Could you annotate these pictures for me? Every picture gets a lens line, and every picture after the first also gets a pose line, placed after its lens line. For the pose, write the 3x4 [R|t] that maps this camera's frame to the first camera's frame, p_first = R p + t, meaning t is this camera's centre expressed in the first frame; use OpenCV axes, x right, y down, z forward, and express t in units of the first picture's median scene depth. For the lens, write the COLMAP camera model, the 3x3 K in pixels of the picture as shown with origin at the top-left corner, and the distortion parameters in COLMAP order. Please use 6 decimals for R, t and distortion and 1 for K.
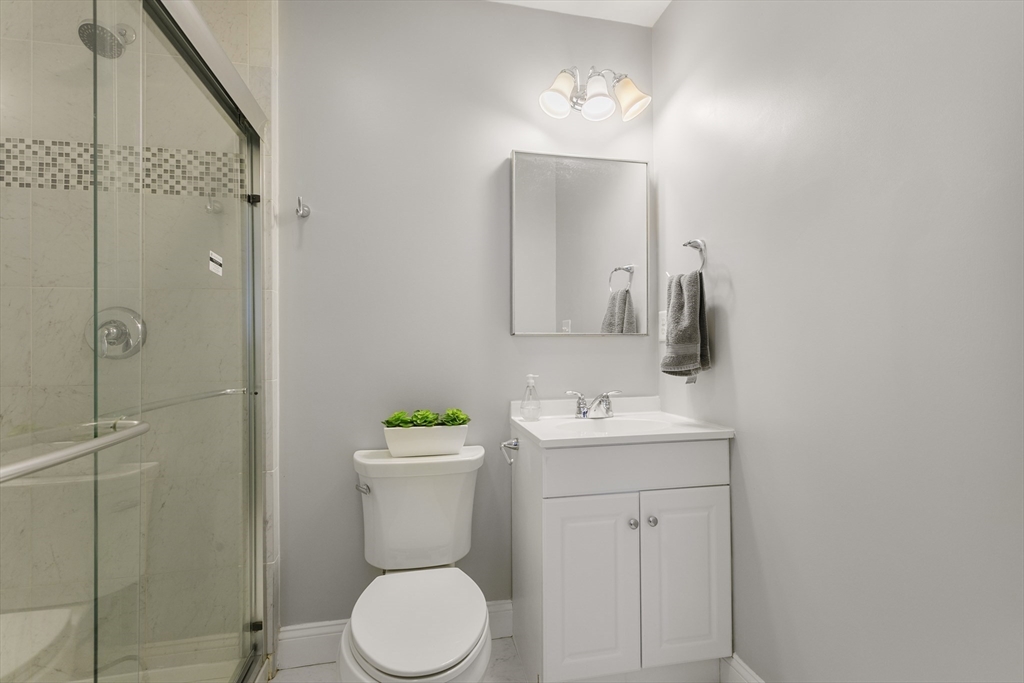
lens RADIAL K [[465.6, 0, 512.0], [0, 465.6, 341.5], [0, 0, 1]] dist [0.013220, -0.000034]
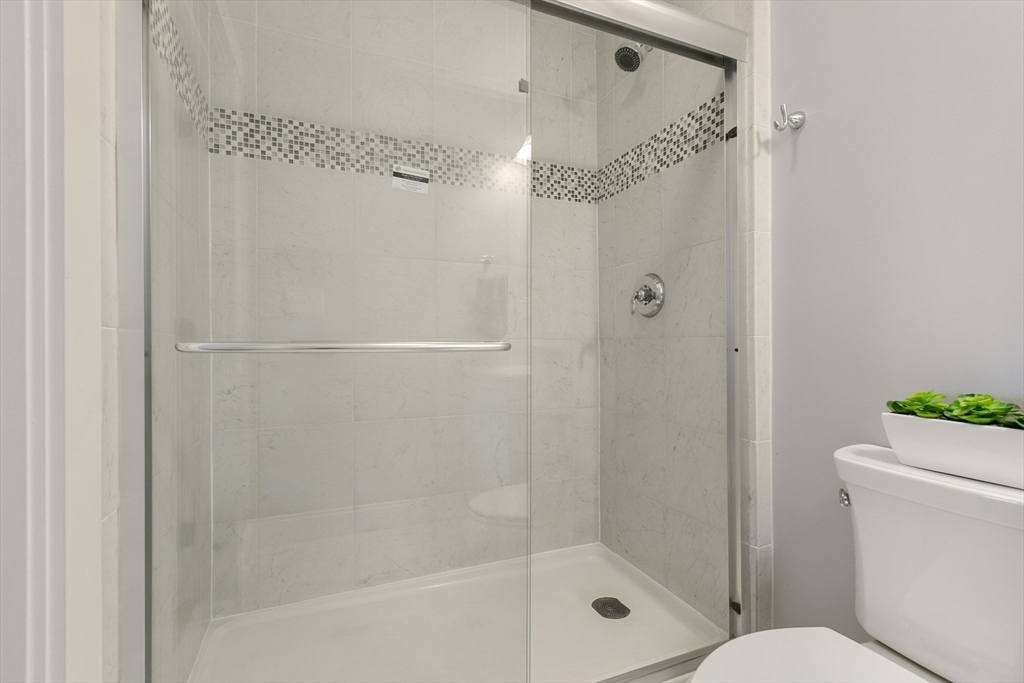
lens RADIAL K [[465.6, 0, 512.0], [0, 465.6, 341.5], [0, 0, 1]] dist [0.013220, -0.000034]
pose [[0.189631, 0.003257, -0.981850, 0.258996], [0.007324, 0.999962, 0.004731, 0.090003], [0.981828, -0.008088, 0.189600, 0.420728]]
